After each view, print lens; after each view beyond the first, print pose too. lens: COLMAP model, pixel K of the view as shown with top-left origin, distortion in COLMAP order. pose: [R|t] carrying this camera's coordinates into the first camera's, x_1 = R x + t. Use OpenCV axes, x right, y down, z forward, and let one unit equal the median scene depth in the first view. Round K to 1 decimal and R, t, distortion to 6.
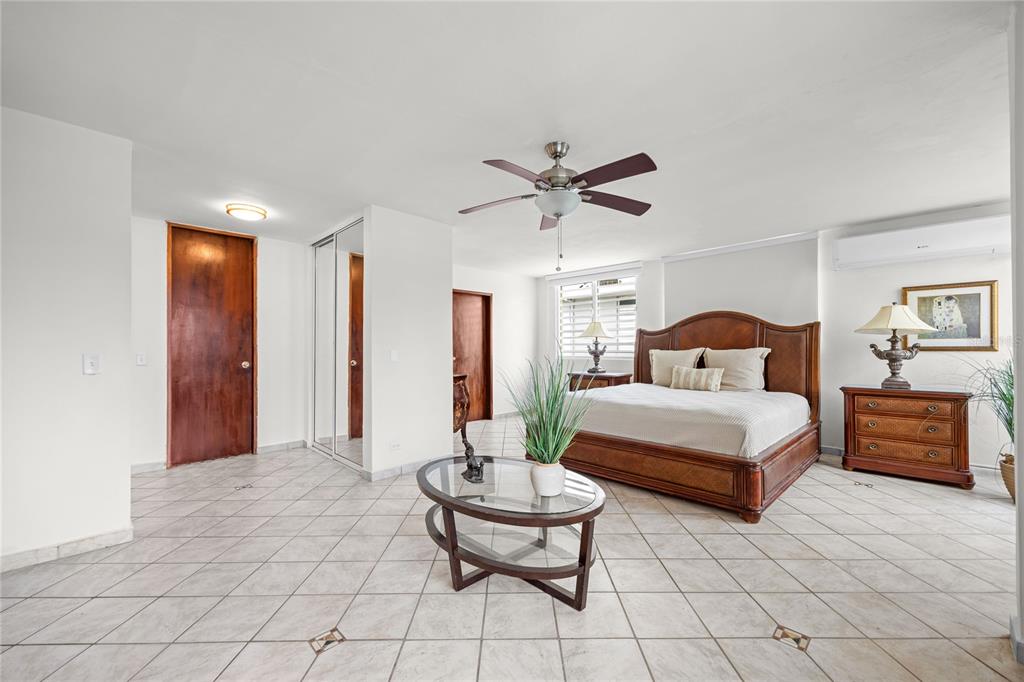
lens RADIAL K [[405.2, 0, 510.4], [0, 405.2, 344.4], [0, 0, 1]] dist [0.002186, -0.000004]
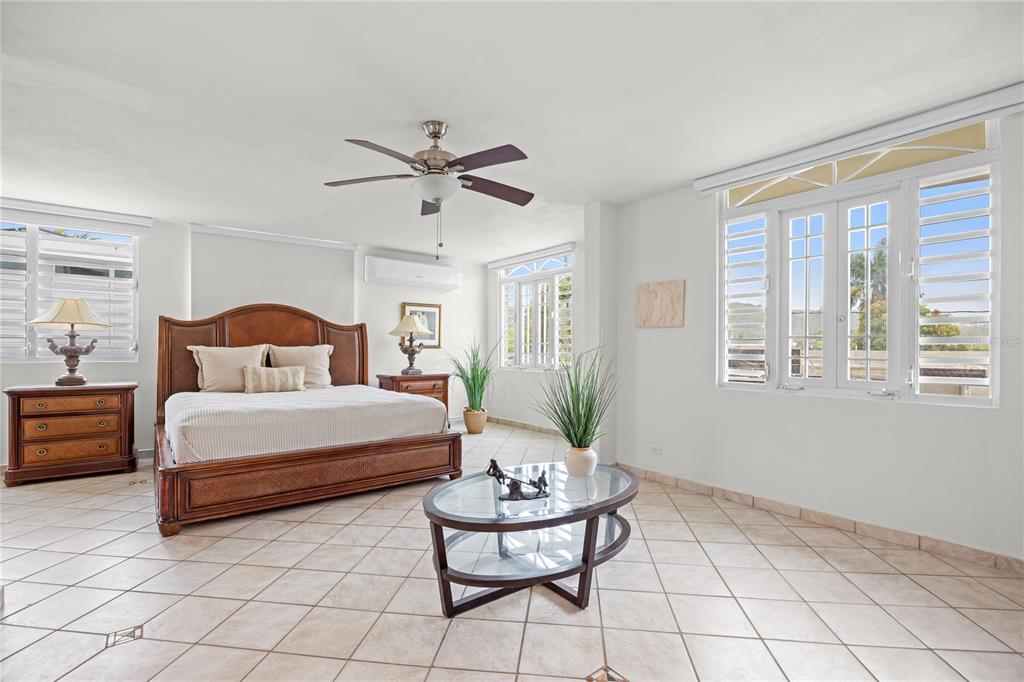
lens RADIAL K [[476.3, 0, 510.0], [0, 476.3, 348.0], [0, 0, 1]] dist [-0.017337, 0.000119]
pose [[0.117839, -0.001996, 0.993031, -0.535398], [-0.018108, 0.999827, 0.004159, 0.002655], [-0.992868, -0.018472, 0.117782, 0.381377]]
